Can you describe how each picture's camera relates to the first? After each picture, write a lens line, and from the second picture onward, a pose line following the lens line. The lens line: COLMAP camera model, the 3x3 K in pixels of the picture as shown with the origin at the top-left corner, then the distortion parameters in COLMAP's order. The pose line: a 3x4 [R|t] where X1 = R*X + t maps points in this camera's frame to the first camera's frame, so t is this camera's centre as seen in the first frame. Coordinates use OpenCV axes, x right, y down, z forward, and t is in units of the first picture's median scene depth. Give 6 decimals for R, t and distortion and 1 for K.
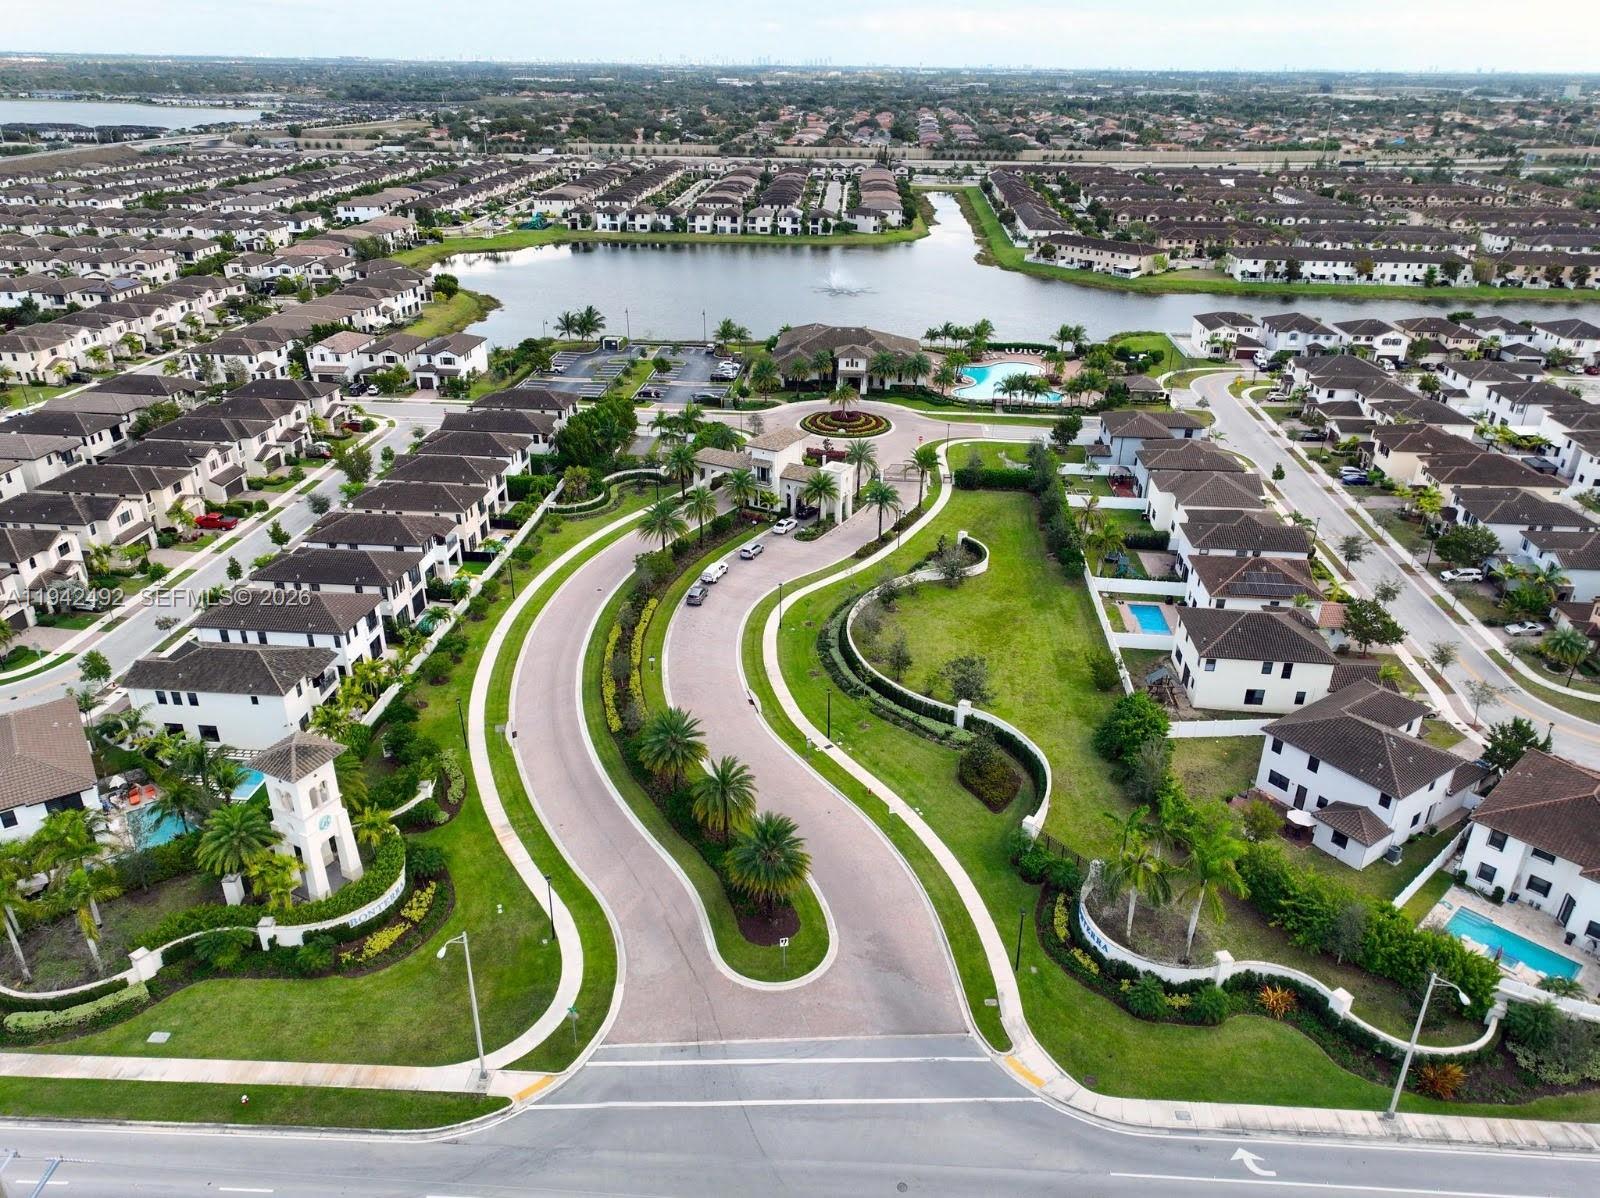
lens RADIAL K [[1127.5, 0, 800.0], [0, 1127.5, 599.0], [0, 0, 1]] dist [0.006917, 0.006102]
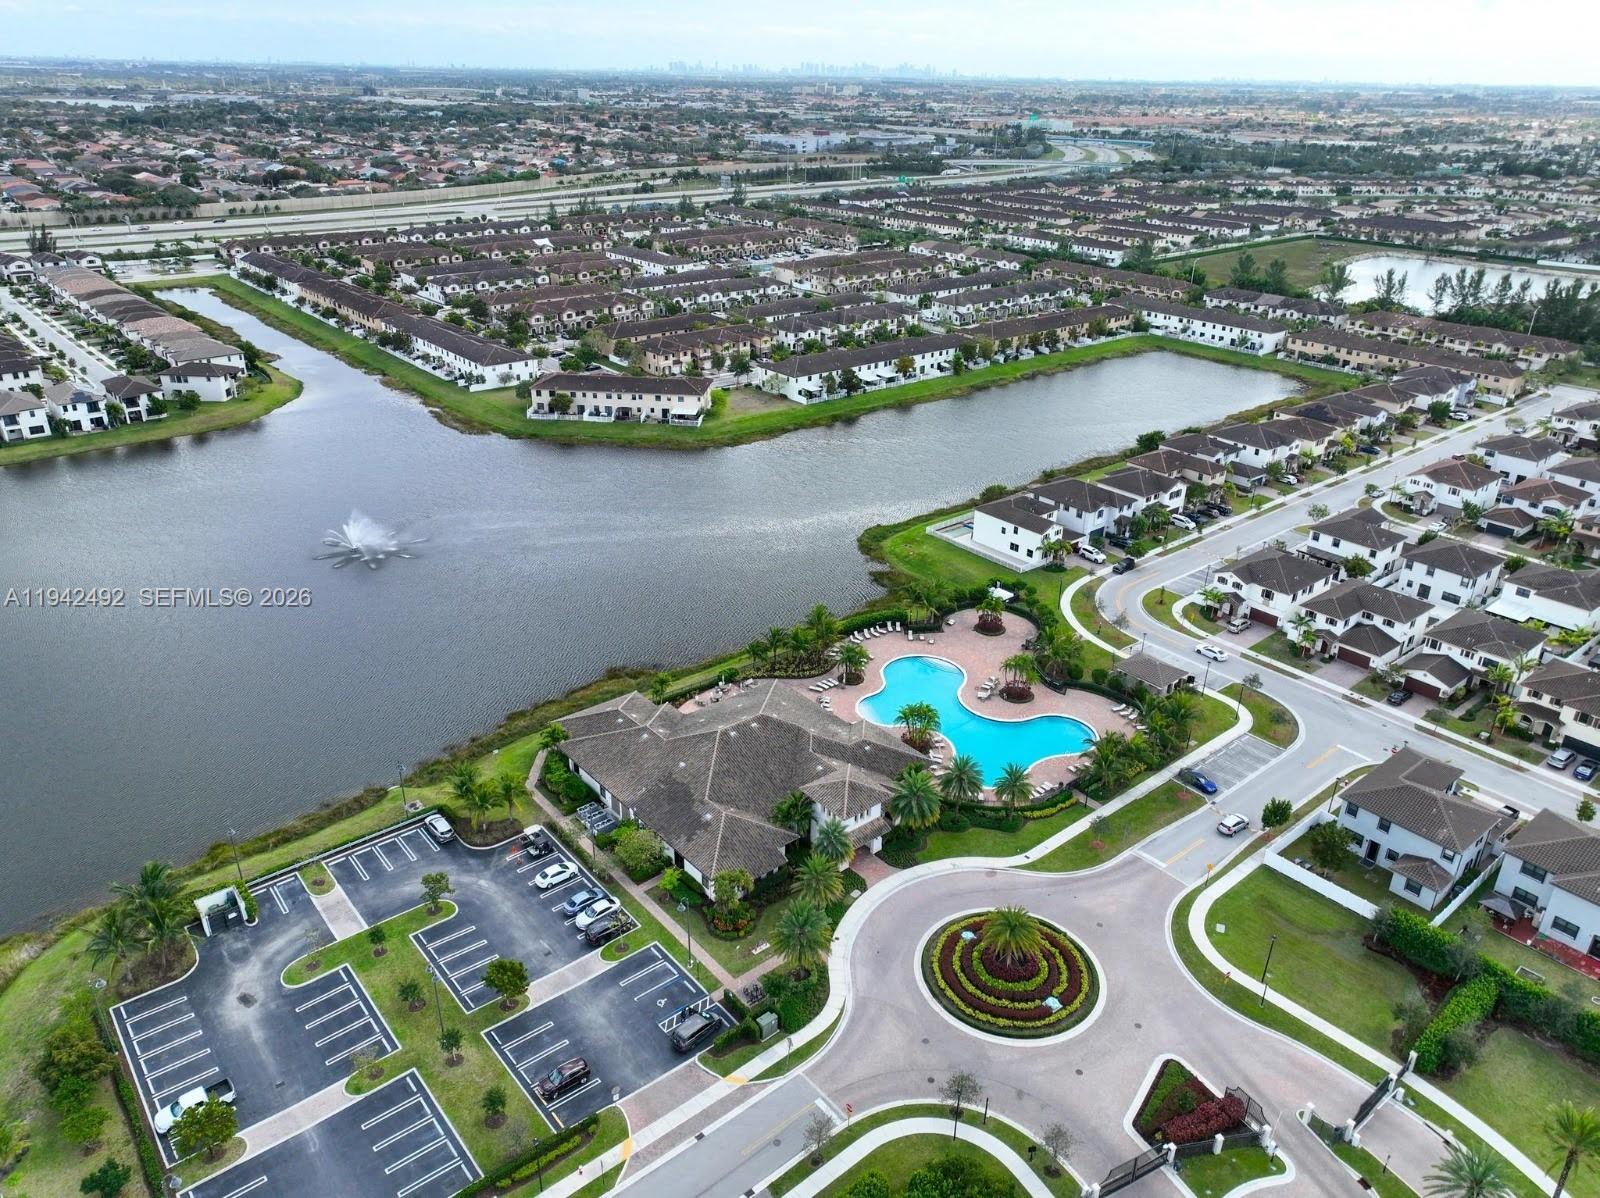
lens RADIAL K [[1127.5, 0, 800.0], [0, 1127.5, 599.0], [0, 0, 1]] dist [0.006917, 0.006102]
pose [[0.714407, -0.298810, 0.632720, -0.147116], [0.295018, 0.948562, 0.114865, -0.194342], [-0.634497, 0.104603, 0.765814, 0.305777]]
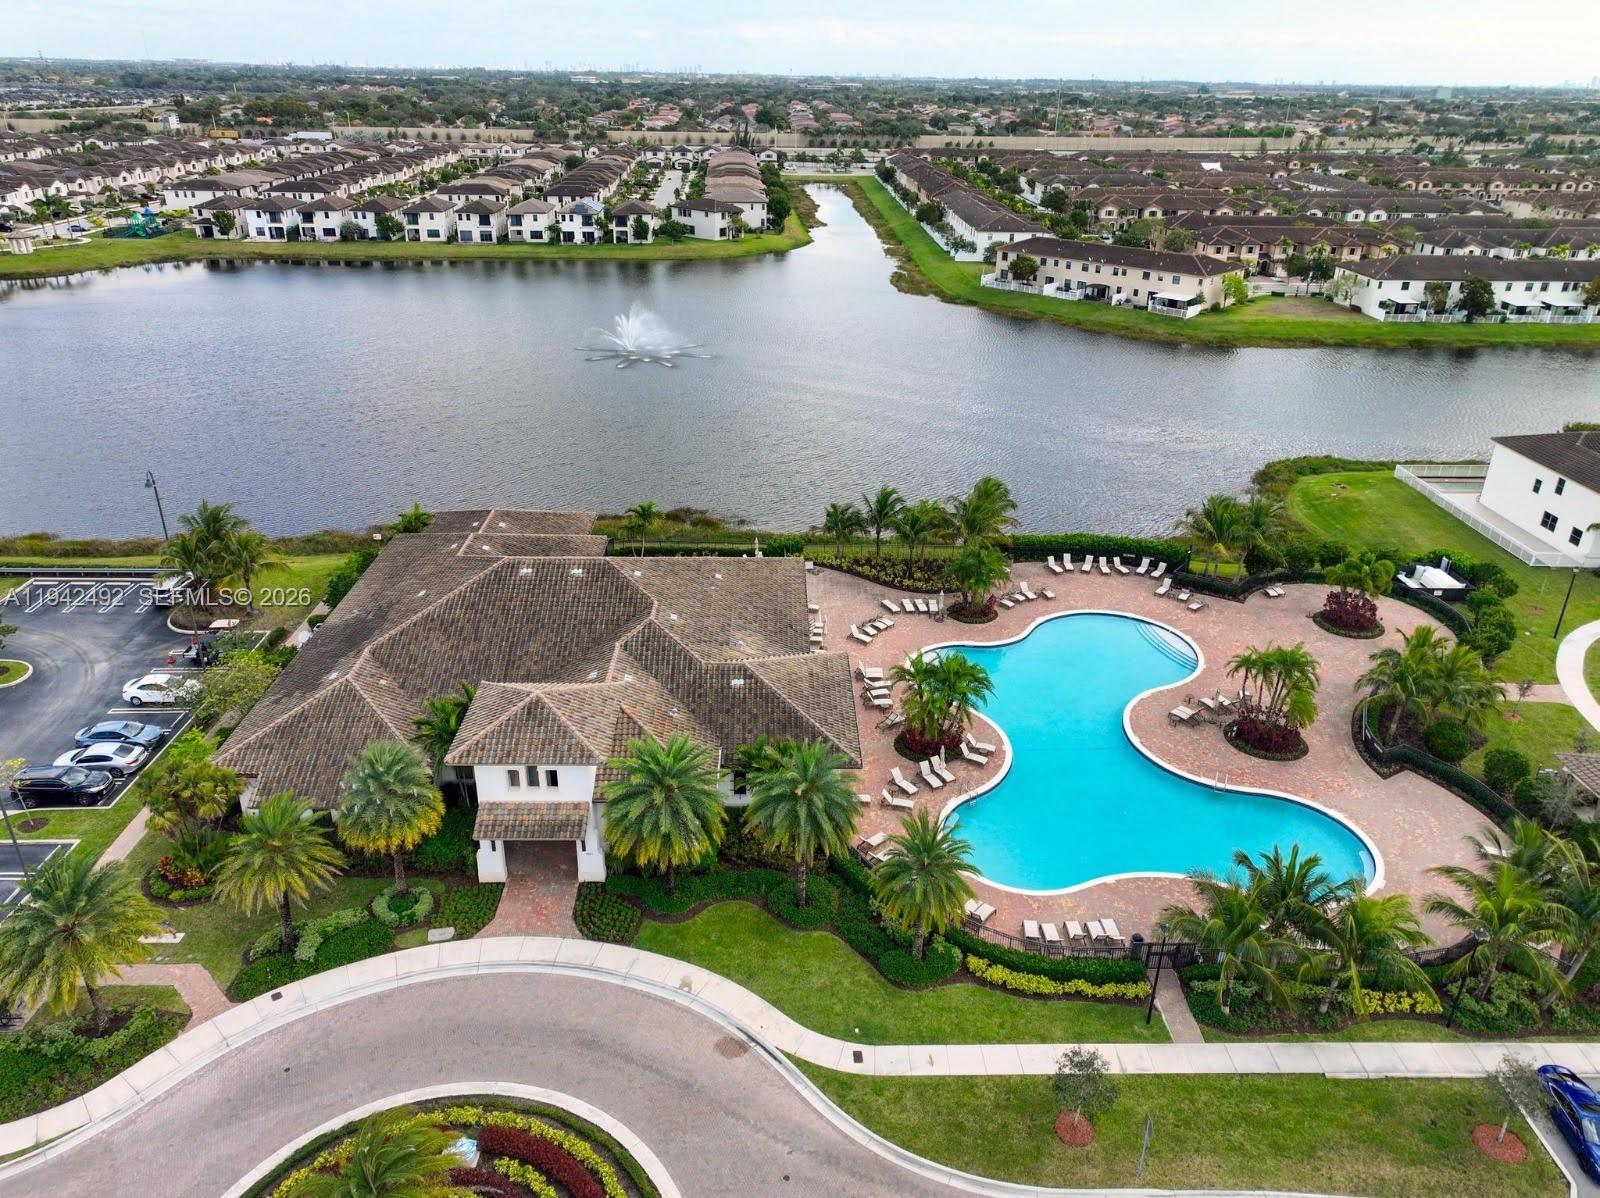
lens RADIAL K [[1127.5, 0, 800.0], [0, 1127.5, 599.0], [0, 0, 1]] dist [0.006917, 0.006102]
pose [[0.994619, -0.039921, 0.095599, 0.041791], [0.040599, 0.999162, -0.005167, -0.125026], [-0.095313, 0.009020, 0.995406, 0.389506]]
